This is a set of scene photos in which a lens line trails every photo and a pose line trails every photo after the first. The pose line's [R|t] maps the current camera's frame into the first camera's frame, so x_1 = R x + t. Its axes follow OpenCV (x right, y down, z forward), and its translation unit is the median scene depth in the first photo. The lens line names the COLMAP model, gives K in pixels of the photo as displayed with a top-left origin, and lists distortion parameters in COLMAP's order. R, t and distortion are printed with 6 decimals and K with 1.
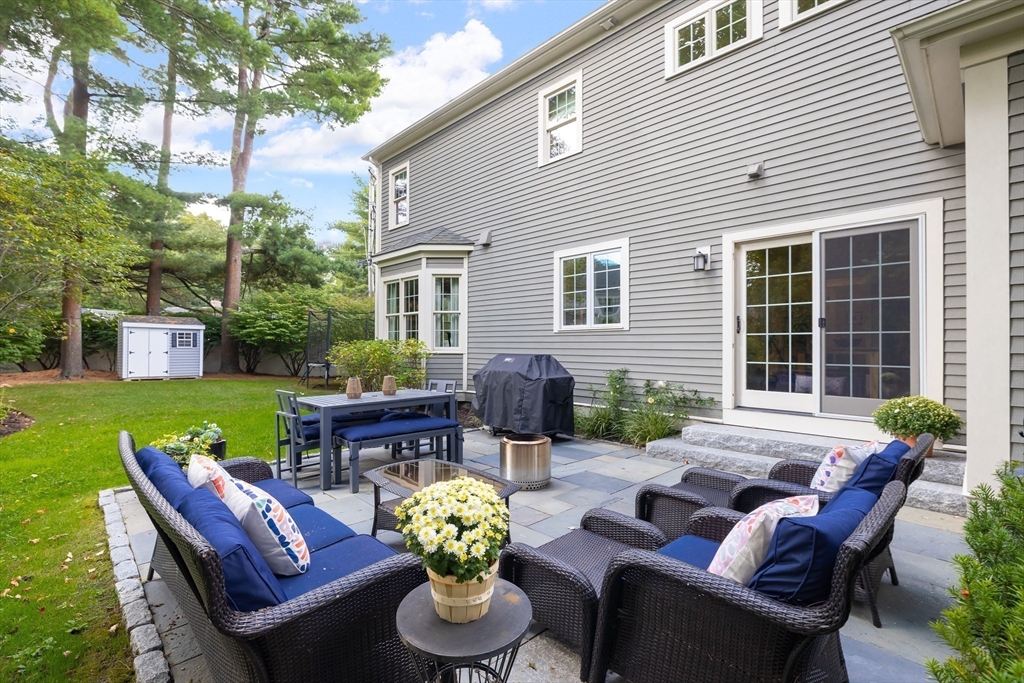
lens RADIAL K [[456.5, 0, 513.9], [0, 456.5, 335.7], [0, 0, 1]] dist [-0.009263, 0.000407]
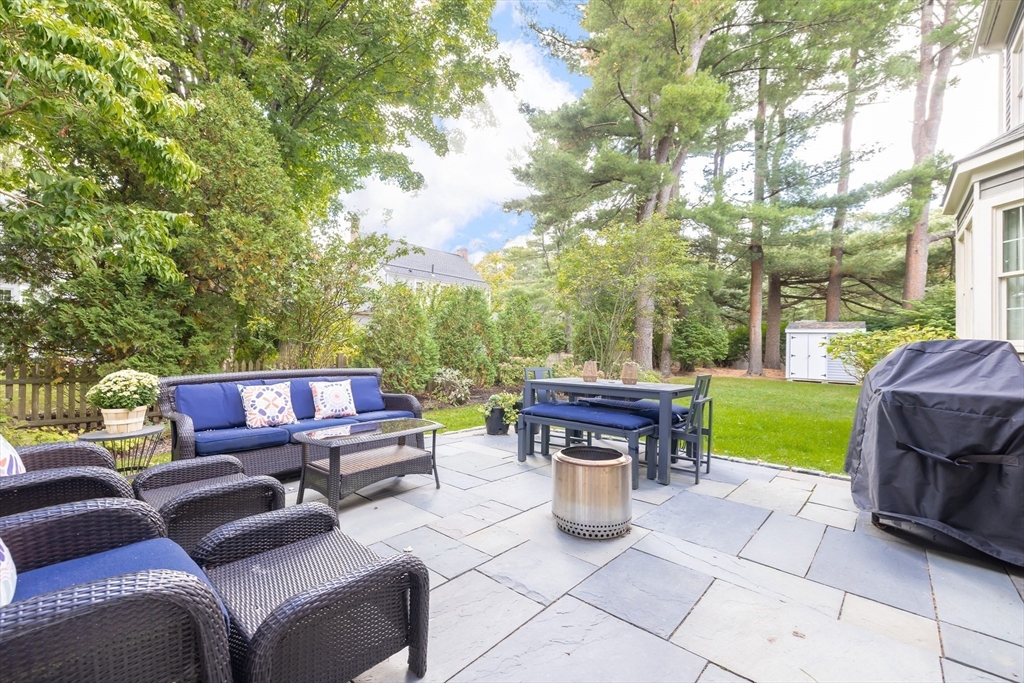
lens RADIAL K [[437.1, 0, 507.5], [0, 437.1, 344.6], [0, 0, 1]] dist [-0.001116, -0.000246]
pose [[0.075586, -0.009128, -0.997098, 0.156152], [0.001612, 0.999958, -0.009032, 0.017006], [0.997138, -0.000924, 0.075597, 0.201401]]
